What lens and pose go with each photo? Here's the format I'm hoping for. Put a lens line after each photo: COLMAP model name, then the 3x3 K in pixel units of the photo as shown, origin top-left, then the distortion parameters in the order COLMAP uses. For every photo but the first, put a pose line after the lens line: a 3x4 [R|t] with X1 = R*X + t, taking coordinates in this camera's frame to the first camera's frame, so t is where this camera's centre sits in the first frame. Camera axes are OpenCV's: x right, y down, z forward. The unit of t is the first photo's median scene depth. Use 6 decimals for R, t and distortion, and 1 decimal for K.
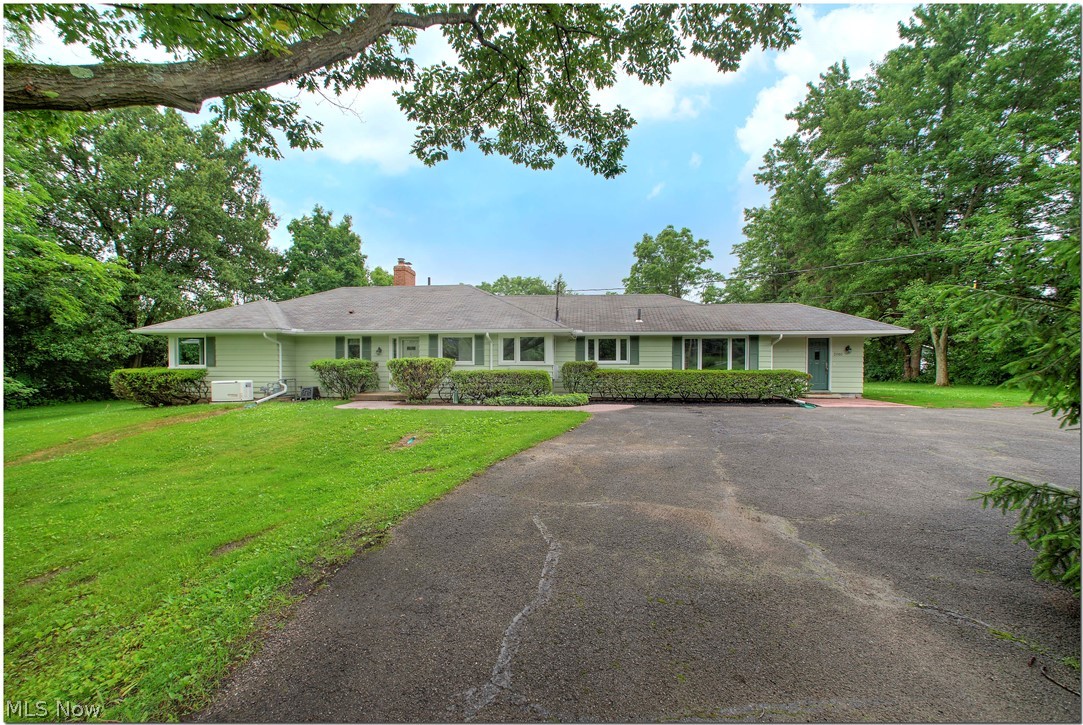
lens RADIAL K [[498.1, 0, 538.5], [0, 498.1, 389.1], [0, 0, 1]] dist [0.001378, -0.000077]
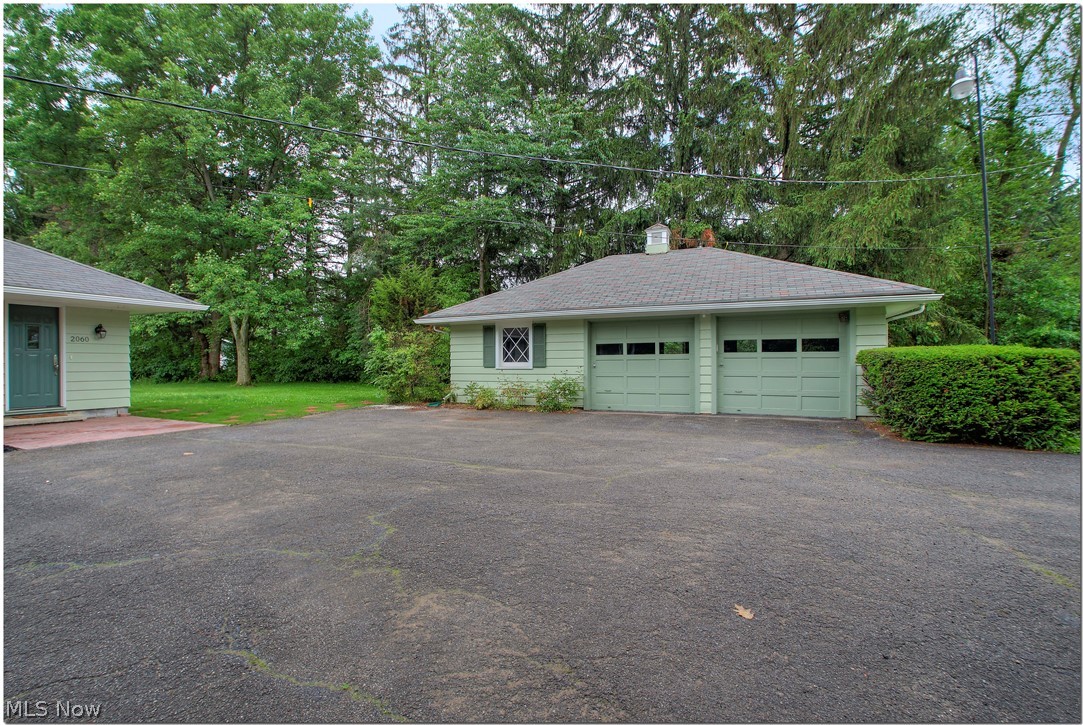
lens RADIAL K [[516.9, 0, 541.5], [0, 516.9, 362.5], [0, 0, 1]] dist [-0.003653, -0.000894]
pose [[0.353662, 0.000575, 0.935373, 0.175785], [0.043209, 0.998922, -0.016951, -0.009154], [-0.934375, 0.046412, 0.353256, 0.227792]]
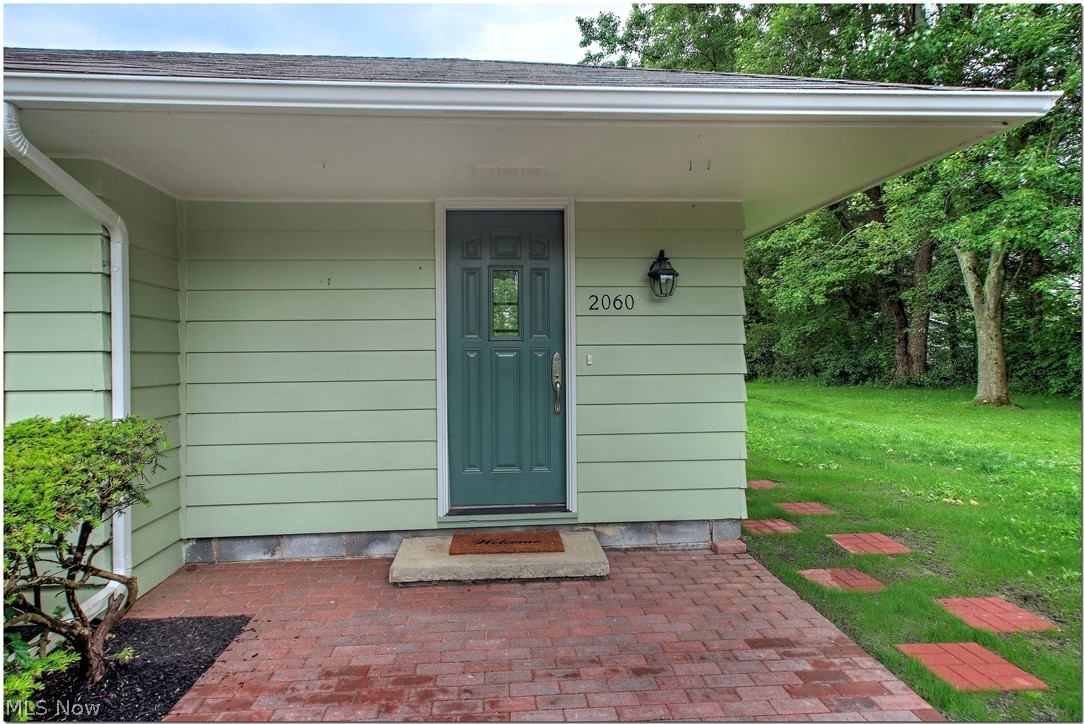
lens RADIAL K [[668.1, 0, 542.0], [0, 668.1, 362.0], [0, 0, 1]] dist [0.005604, 0.000914]
pose [[0.986596, -0.010112, 0.162866, 0.379482], [0.014935, 0.999485, -0.028419, -0.030251], [-0.162495, 0.030471, 0.986239, 0.544042]]
